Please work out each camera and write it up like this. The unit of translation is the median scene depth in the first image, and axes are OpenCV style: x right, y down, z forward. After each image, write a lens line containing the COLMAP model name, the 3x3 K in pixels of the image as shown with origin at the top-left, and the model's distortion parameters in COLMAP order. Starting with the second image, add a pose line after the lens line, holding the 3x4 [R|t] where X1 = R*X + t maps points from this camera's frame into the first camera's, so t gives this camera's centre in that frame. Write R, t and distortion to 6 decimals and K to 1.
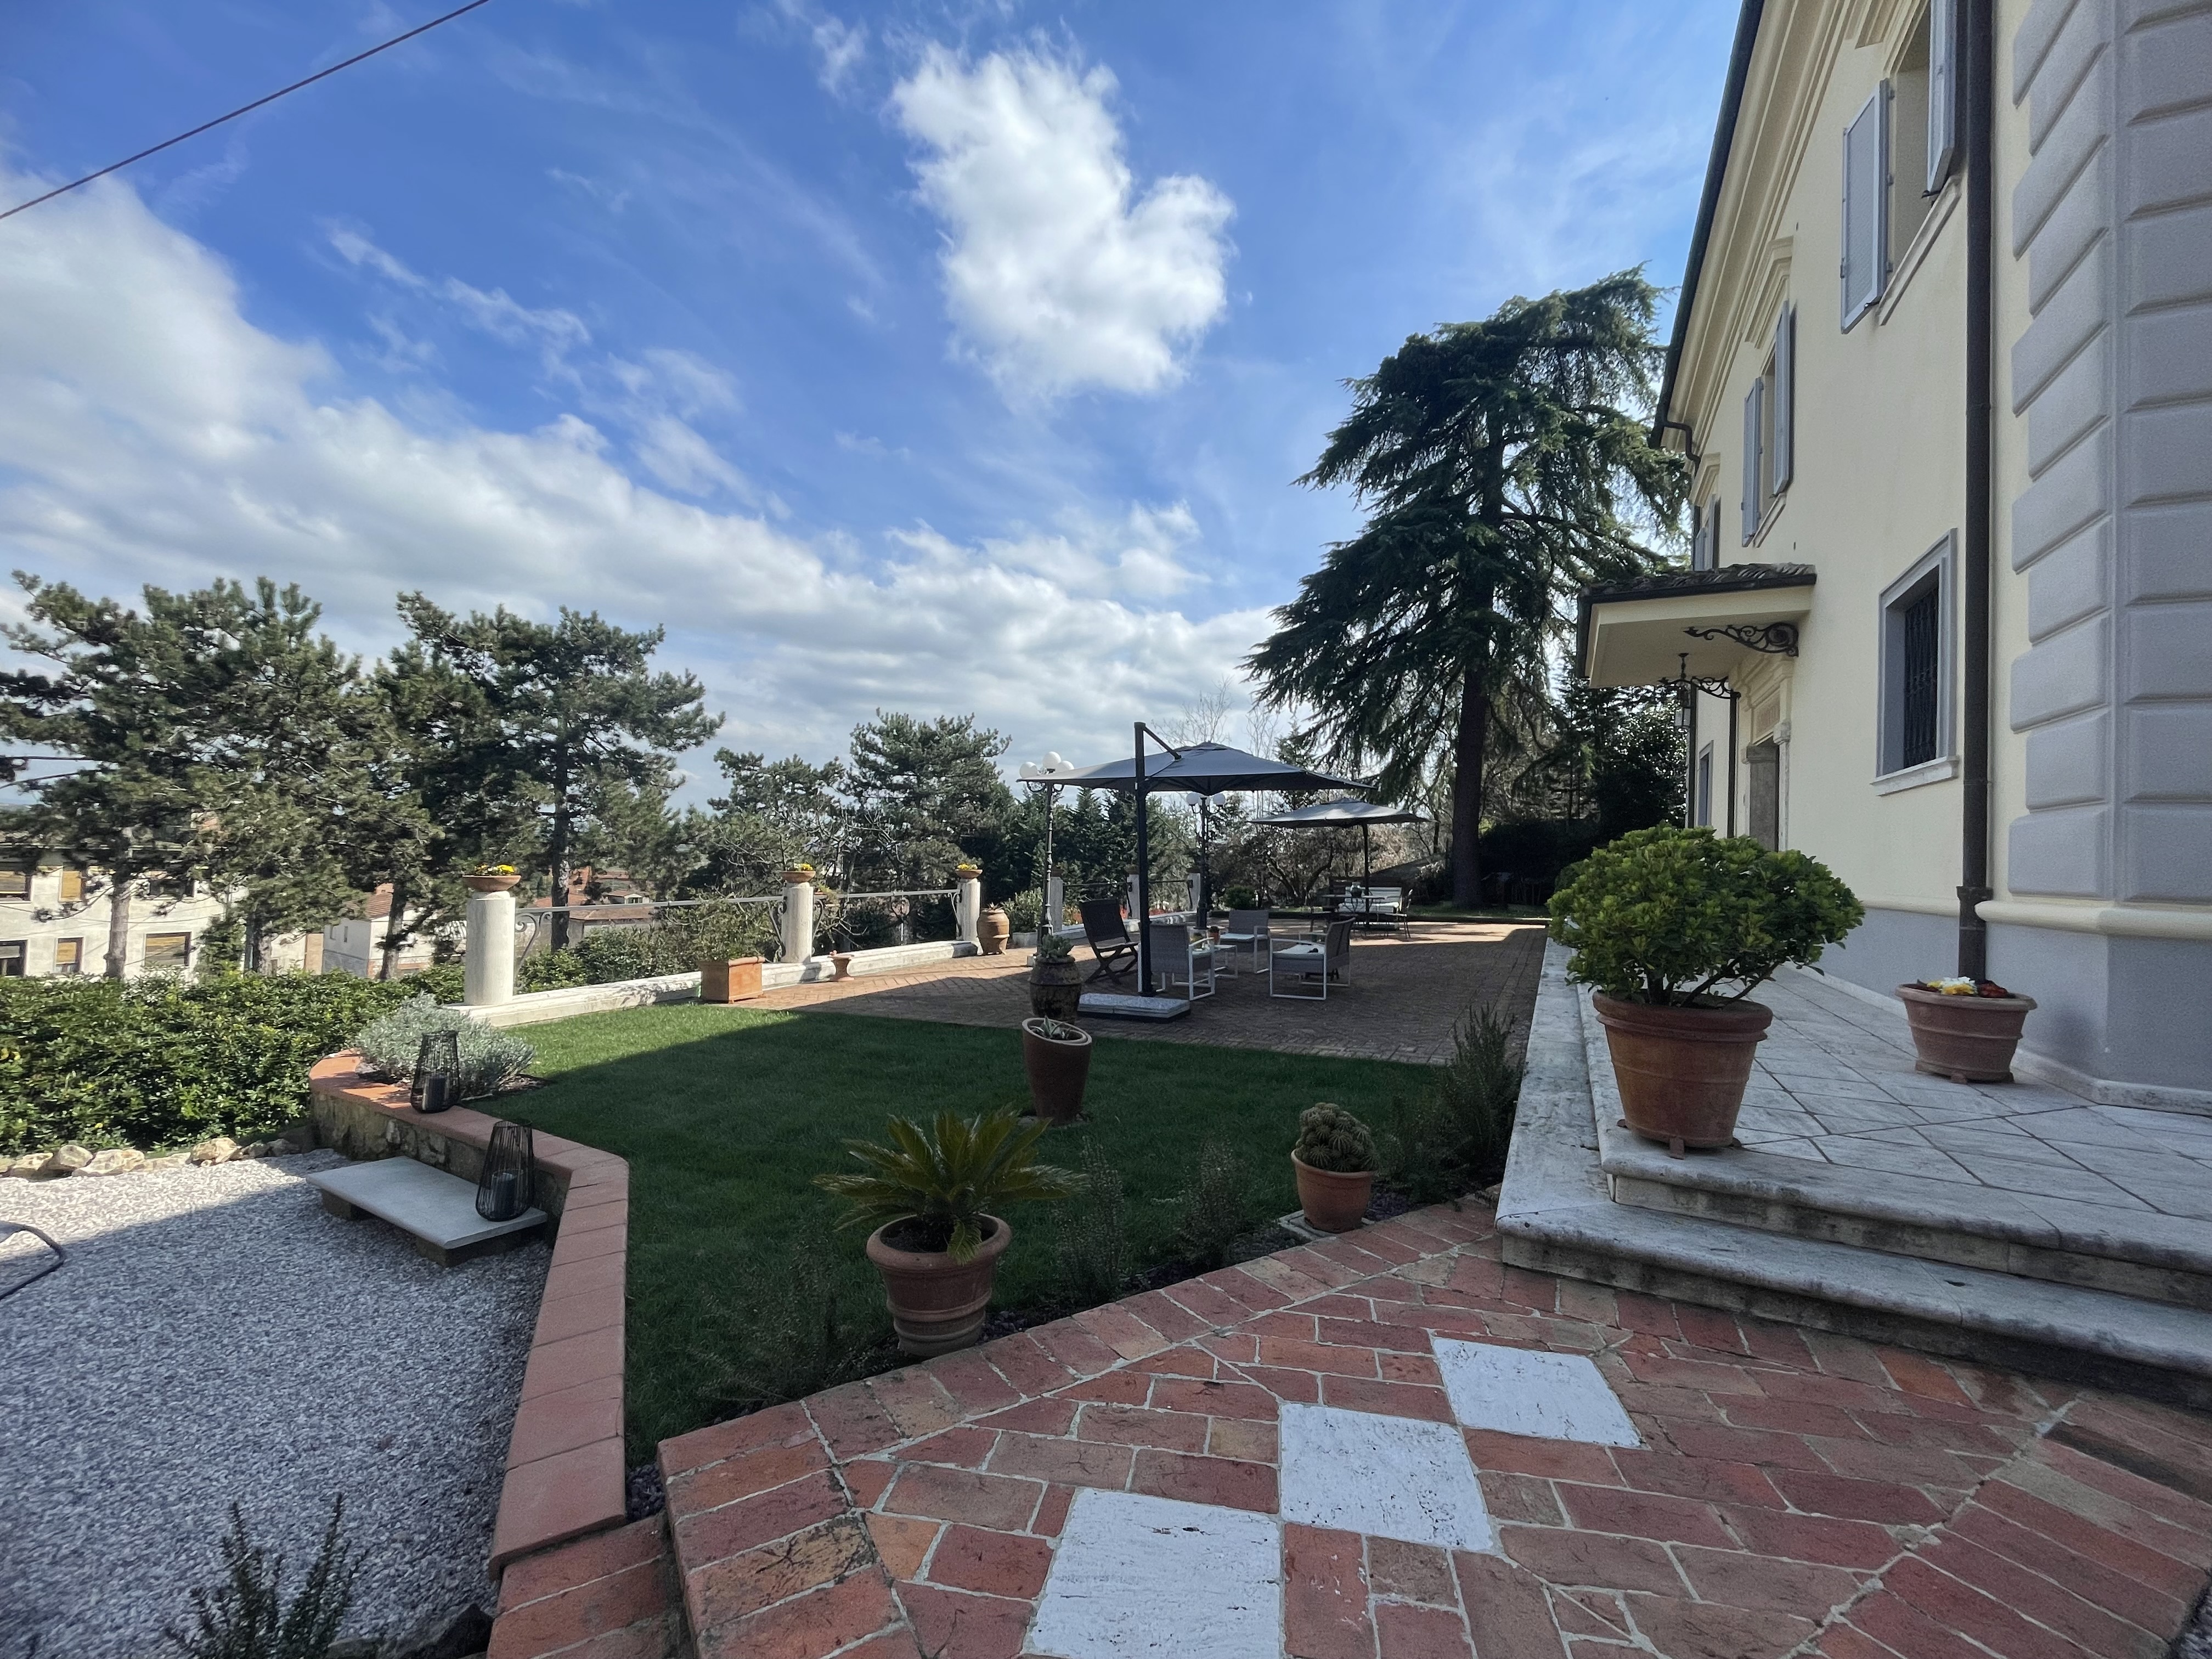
lens RADIAL K [[898.3, 0, 1106.0], [0, 898.3, 829.5], [0, 0, 1]] dist [-0.005499, 0.000060]
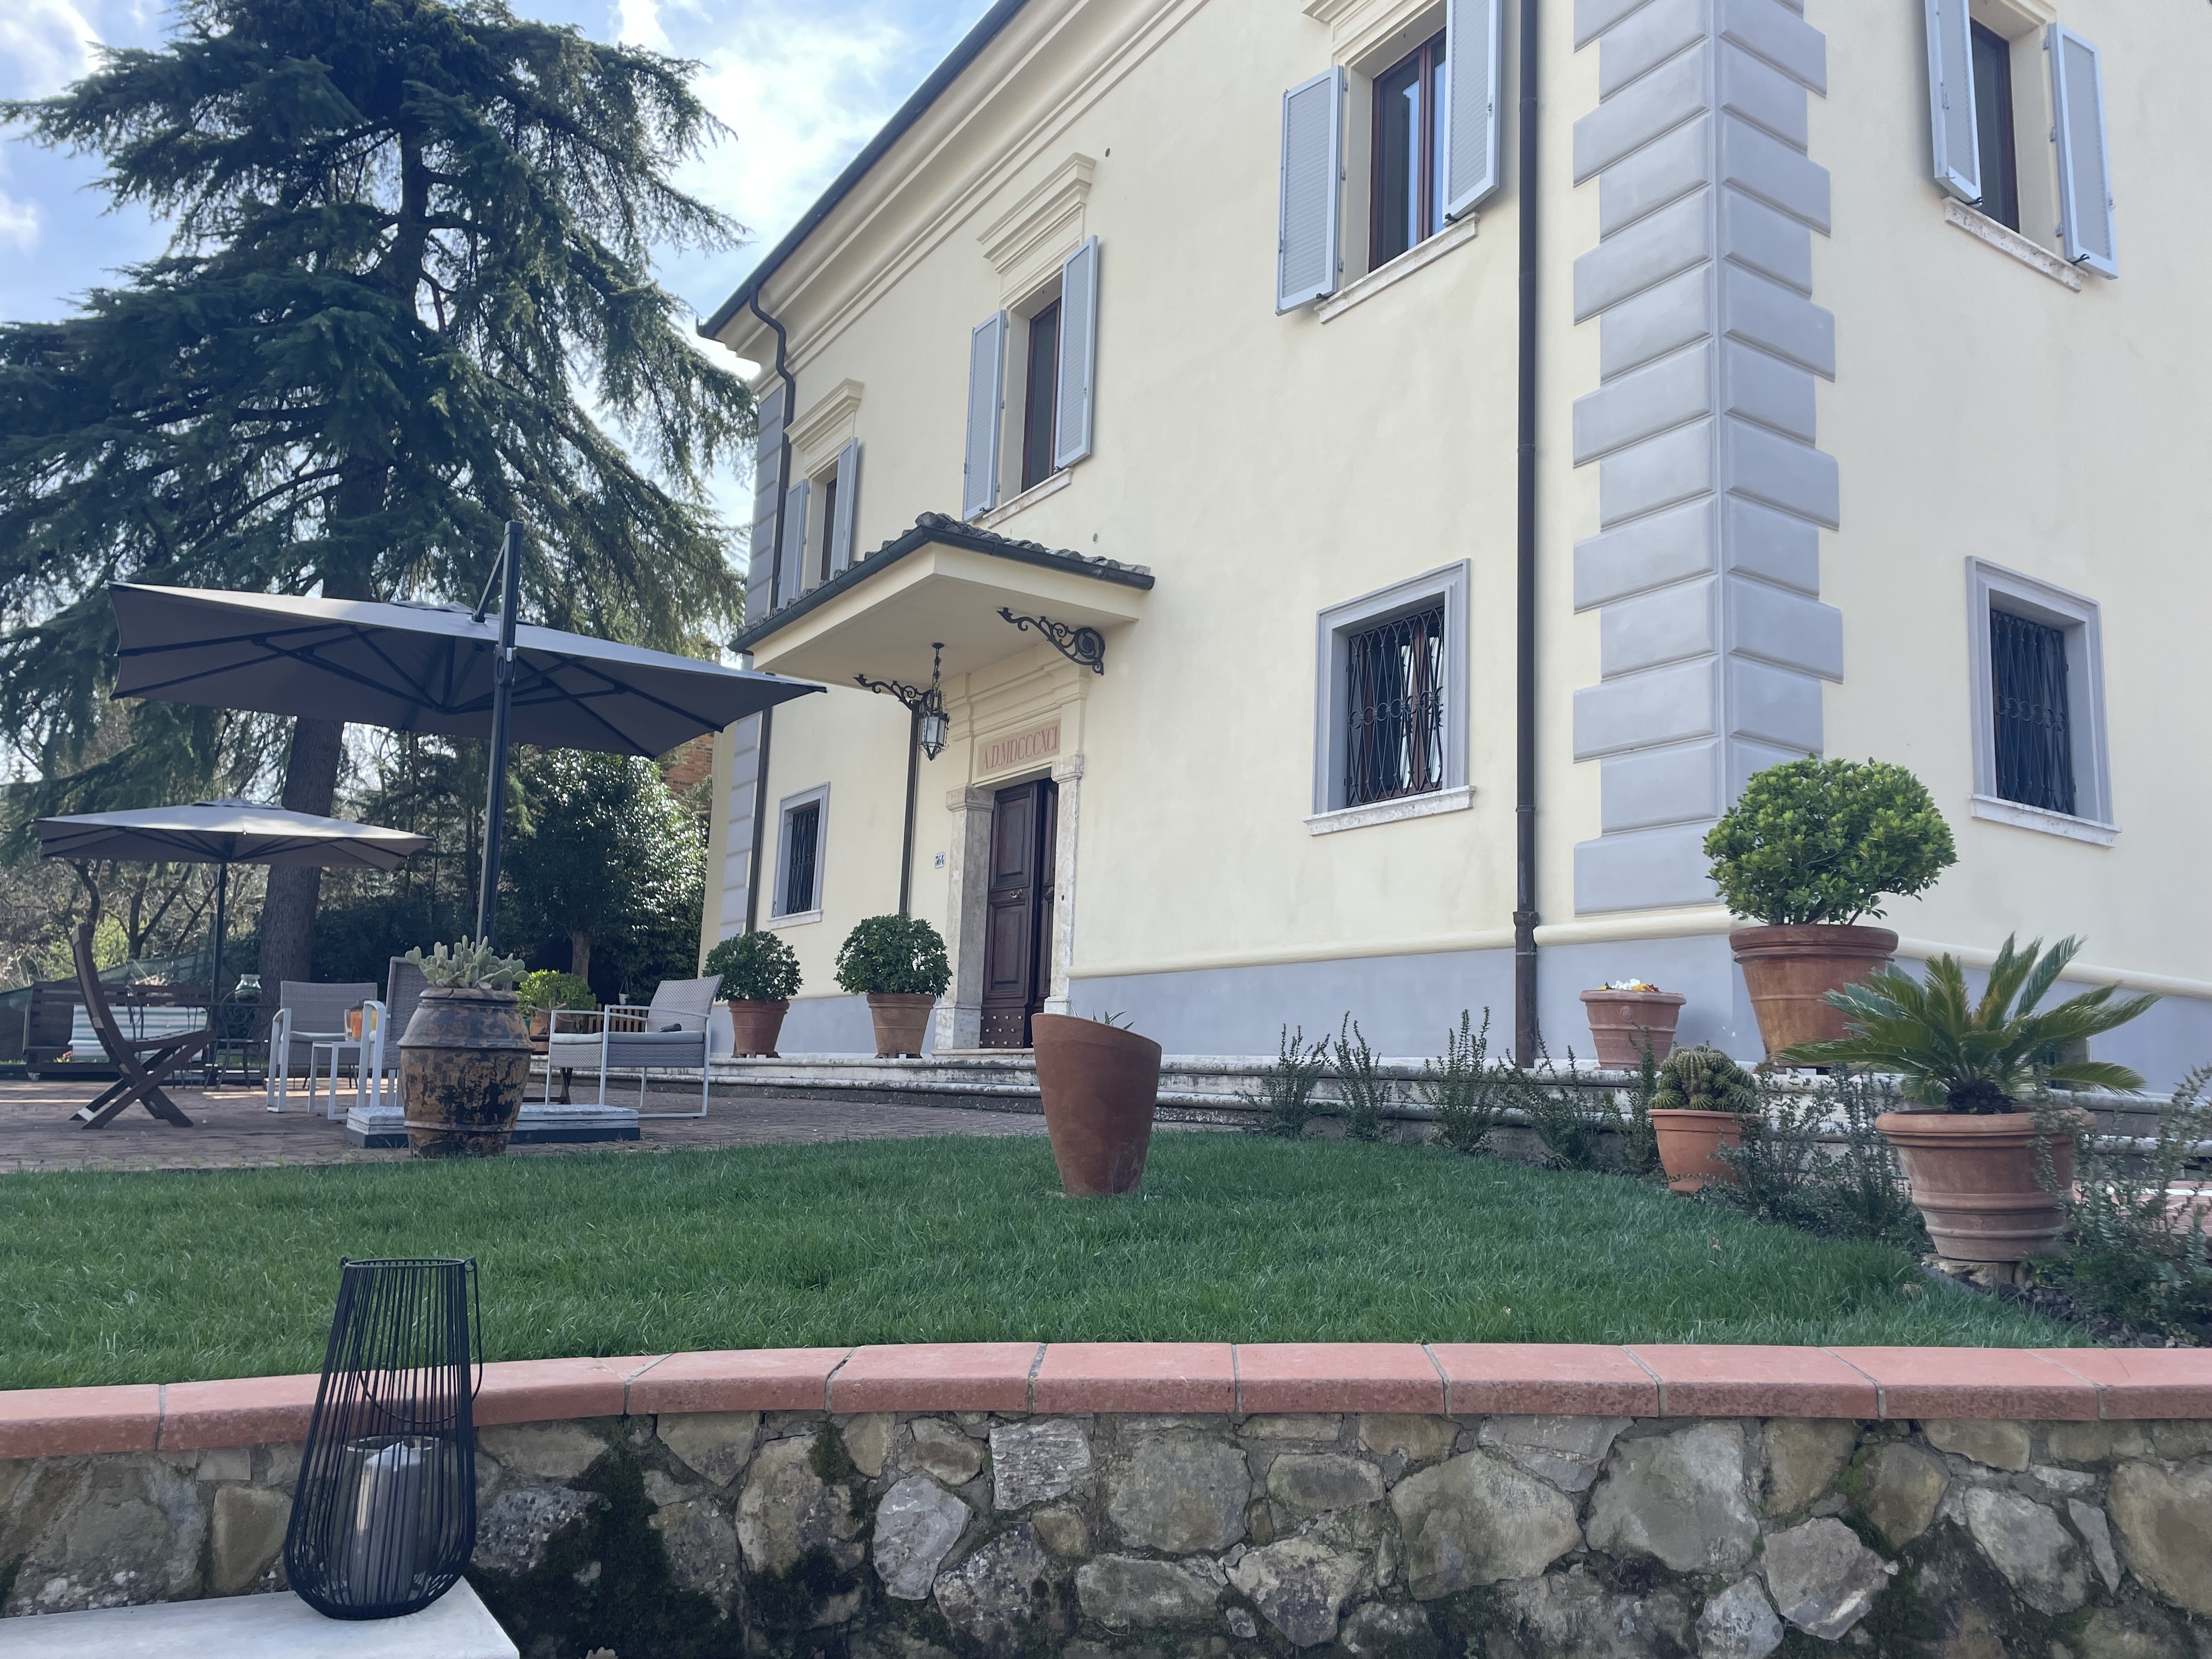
lens RADIAL K [[1663.8, 0, 1100.2], [0, 1663.8, 817.5], [0, 0, 1]] dist [0.102189, -0.127747]
pose [[0.510992, 0.125471, 0.850379, -0.271429], [-0.045261, 0.991844, -0.119147, 0.063173], [-0.858393, 0.022394, 0.512504, 0.139454]]
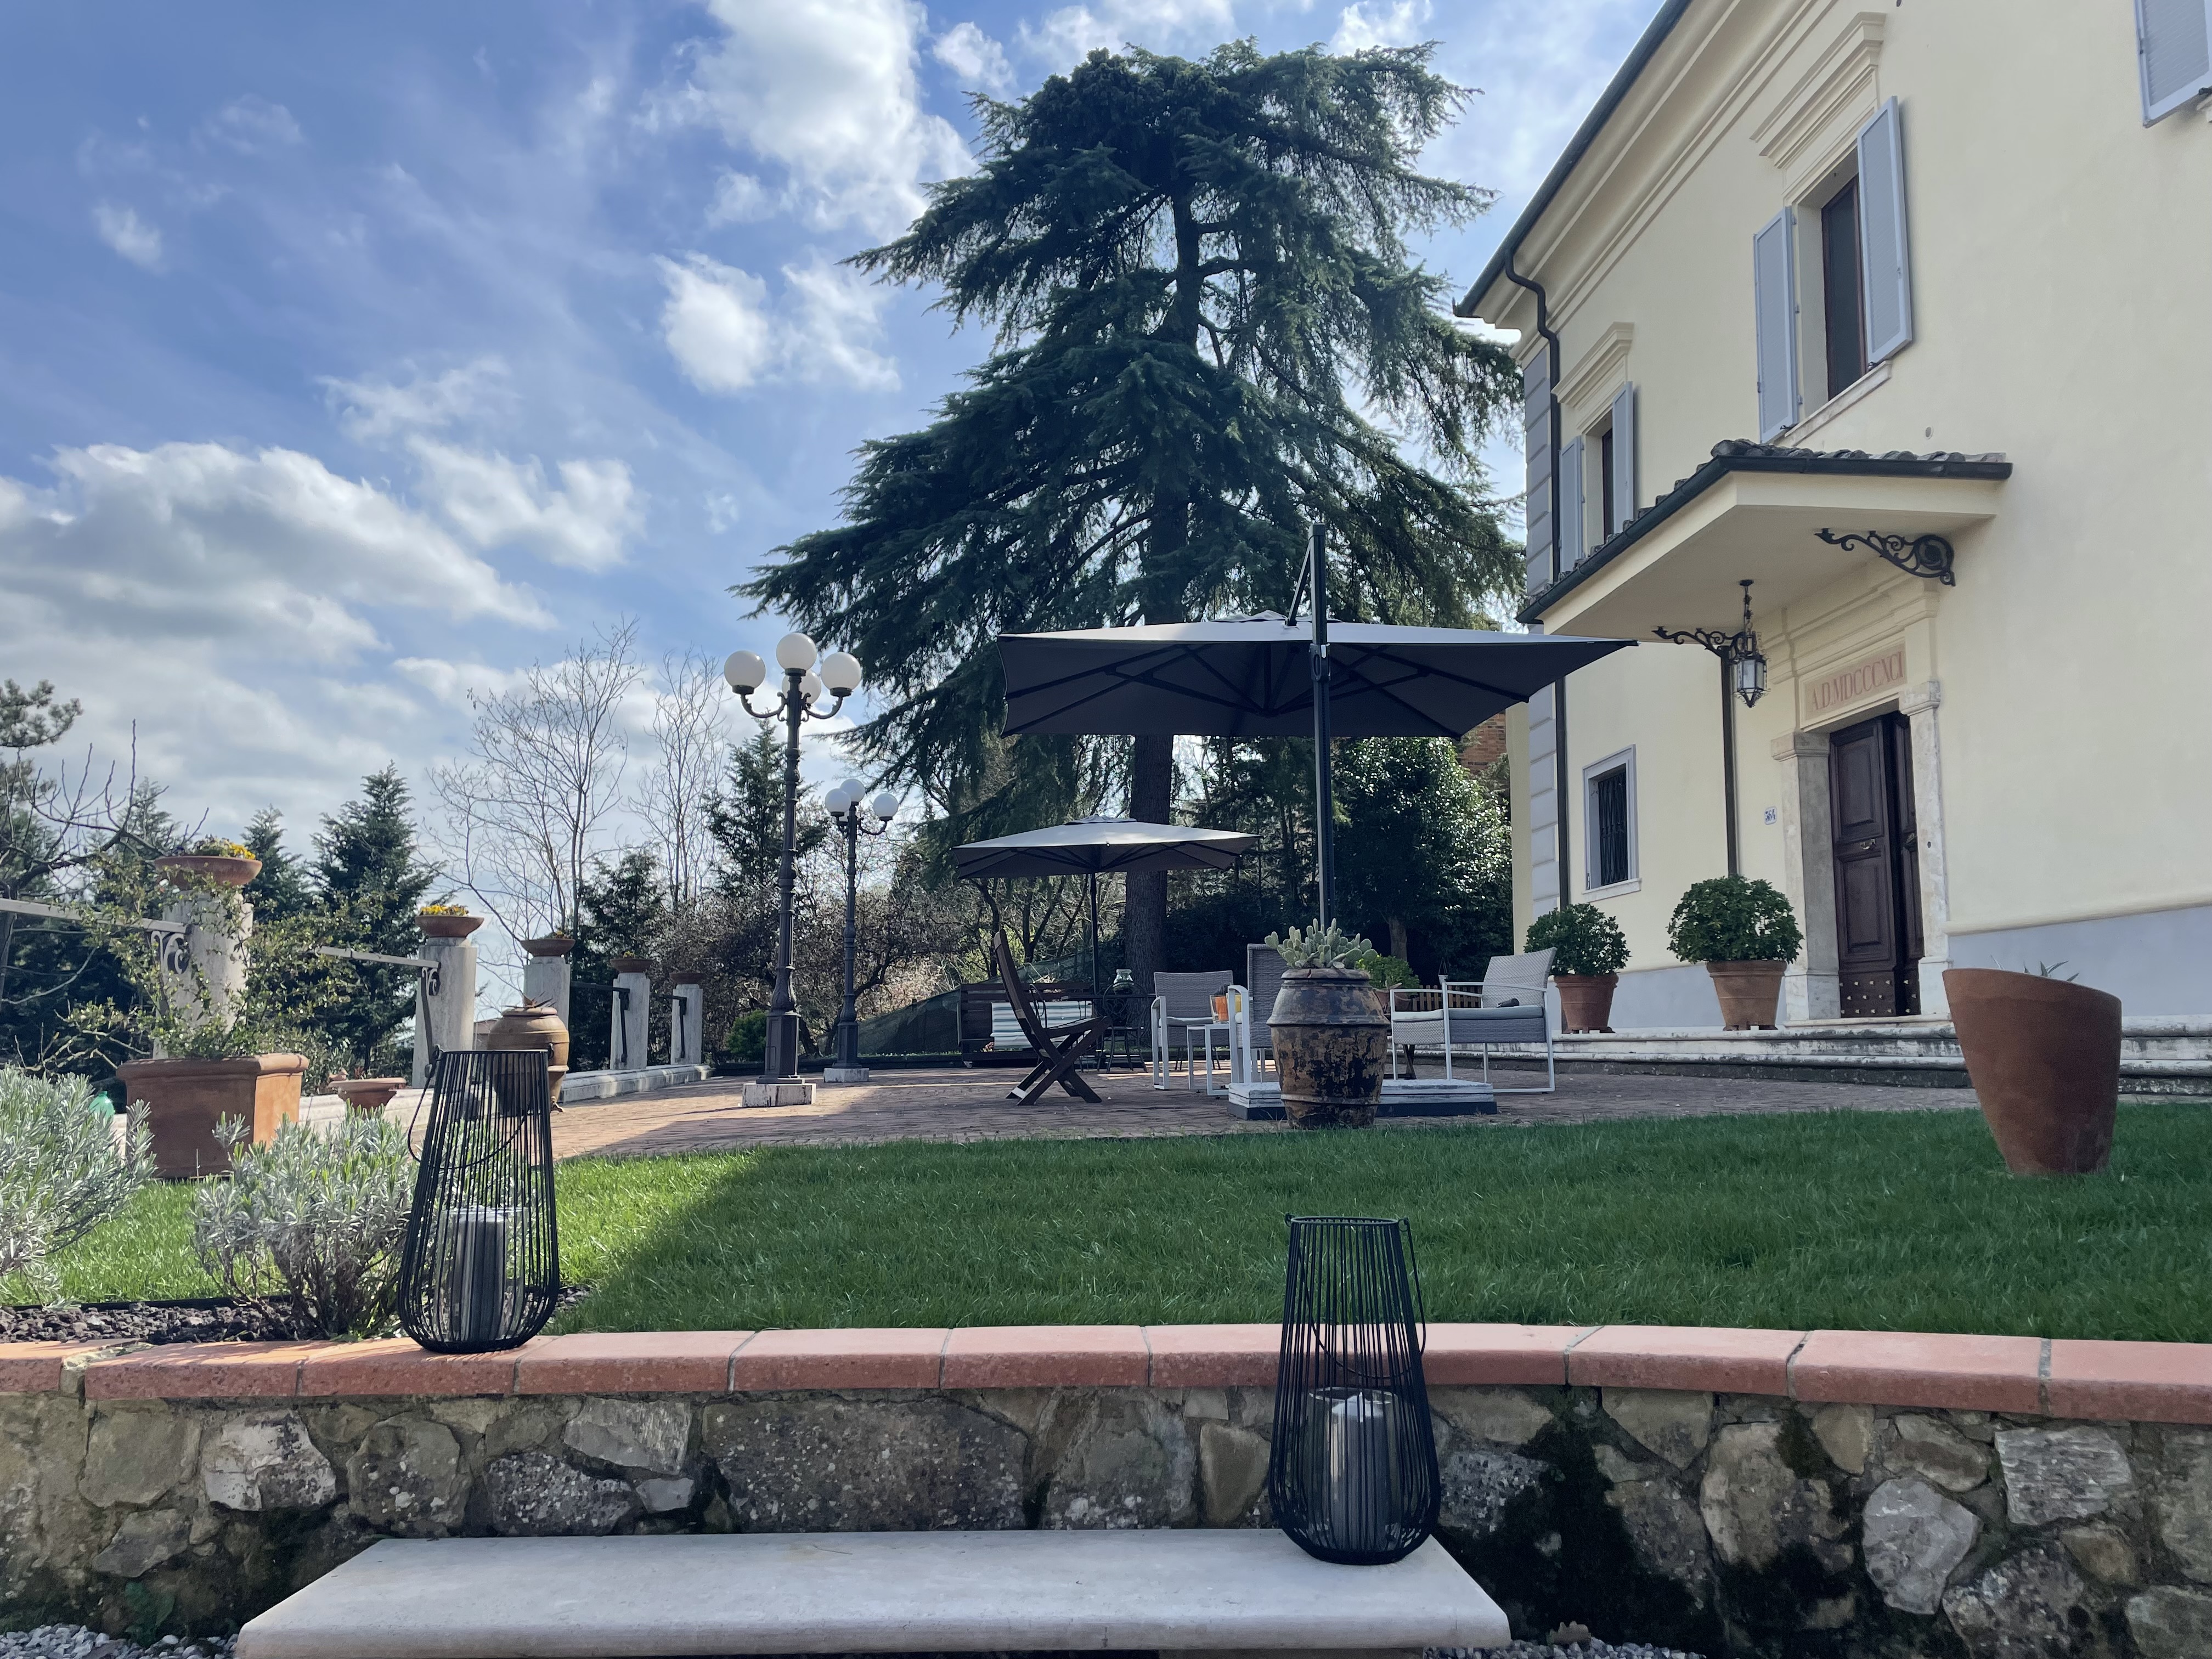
lens RADIAL K [[1666.0, 0, 1098.3], [0, 1666.0, 807.3], [0, 0, 1]] dist [0.098917, -0.123663]
pose [[0.846795, 0.054680, 0.529102, -0.273382], [0.000151, 0.994677, -0.103038, 0.065227], [-0.531920, 0.087332, 0.842279, 0.148027]]
